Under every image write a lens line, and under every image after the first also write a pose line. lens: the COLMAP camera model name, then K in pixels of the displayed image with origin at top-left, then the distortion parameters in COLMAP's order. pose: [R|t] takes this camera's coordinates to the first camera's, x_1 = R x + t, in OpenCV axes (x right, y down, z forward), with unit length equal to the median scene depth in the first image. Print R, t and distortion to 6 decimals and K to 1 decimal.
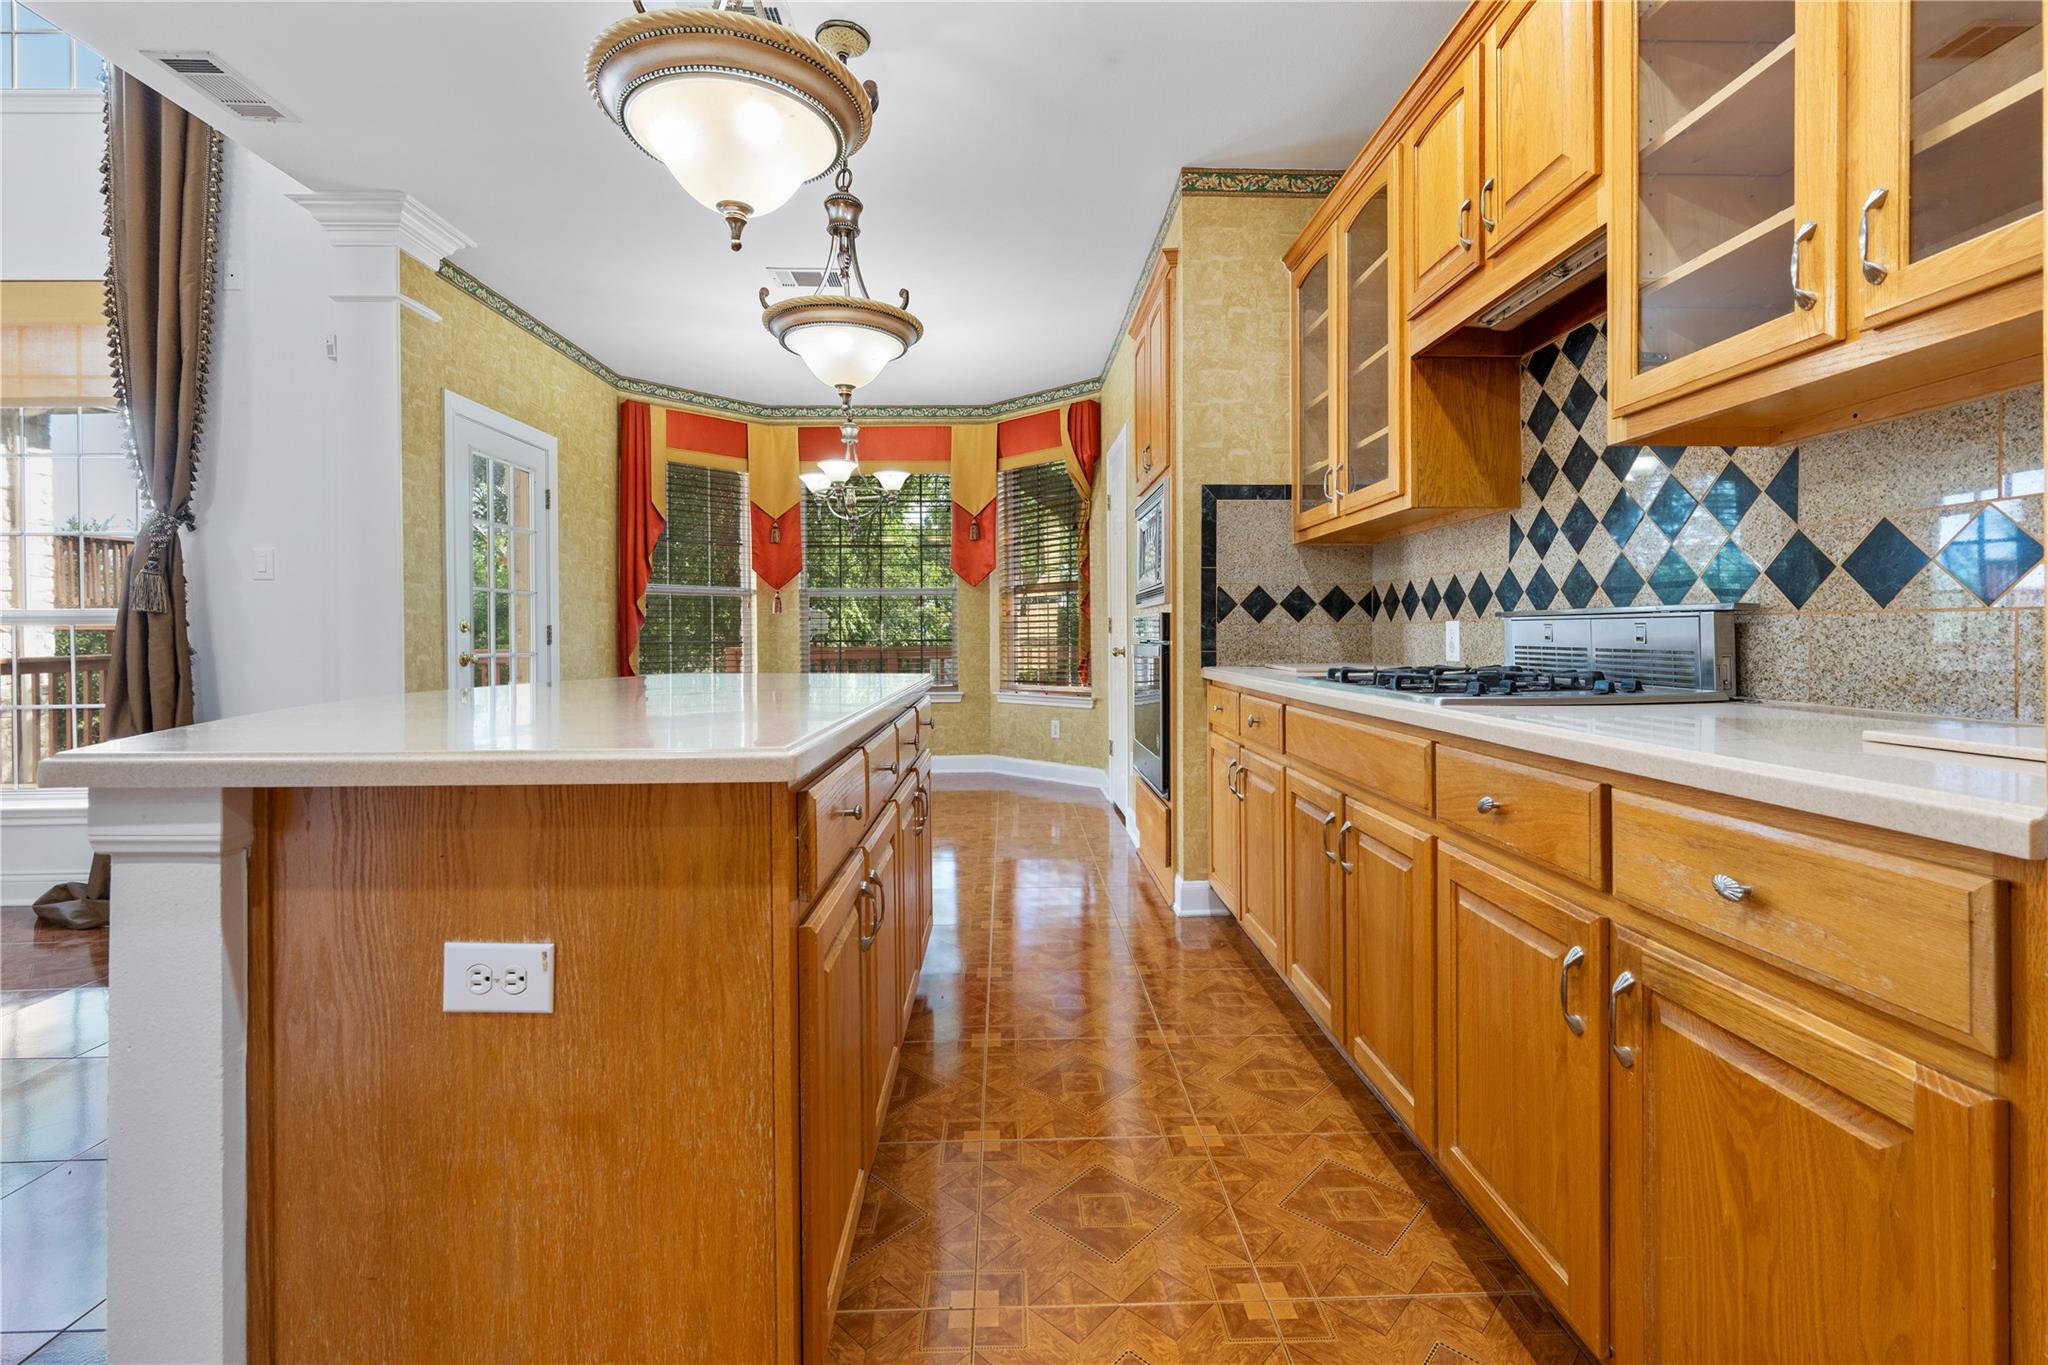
lens RADIAL K [[884.4, 0, 1009.1], [0, 884.4, 629.4], [0, 0, 1]] dist [-0.002715, 0.000004]
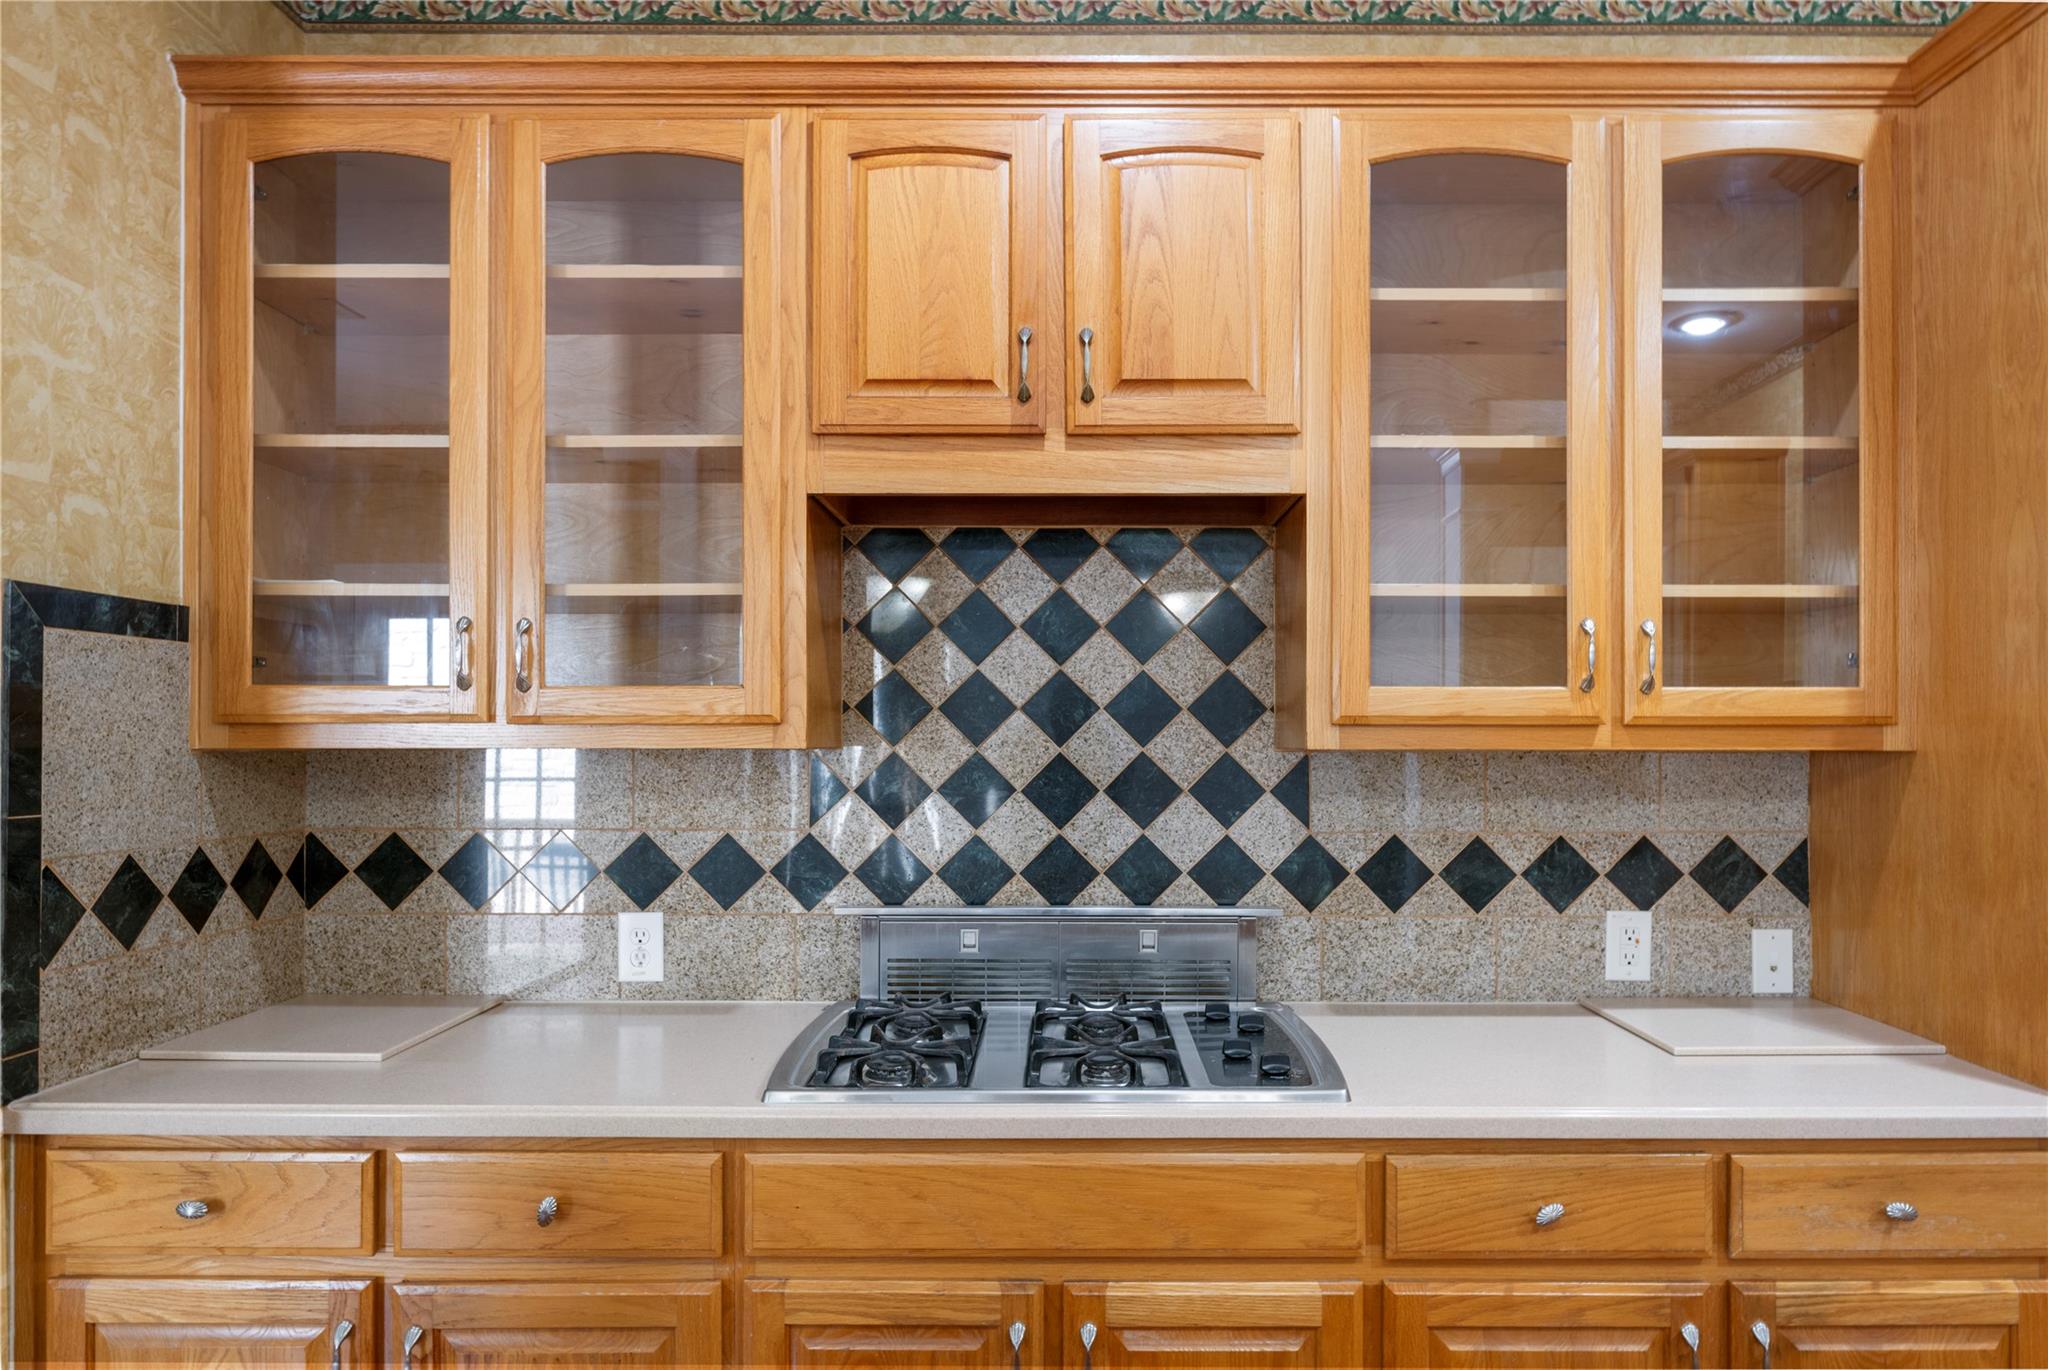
lens RADIAL K [[1296.9, 0, 1049.2], [0, 1296.9, 712.0], [0, 0, 1]] dist [-0.000253, -0.001892]
pose [[0.011295, 0.016572, 0.999799, -0.558510], [-0.003777, 0.999856, -0.016531, -0.202860], [-0.999929, -0.003590, 0.011356, 1.131888]]
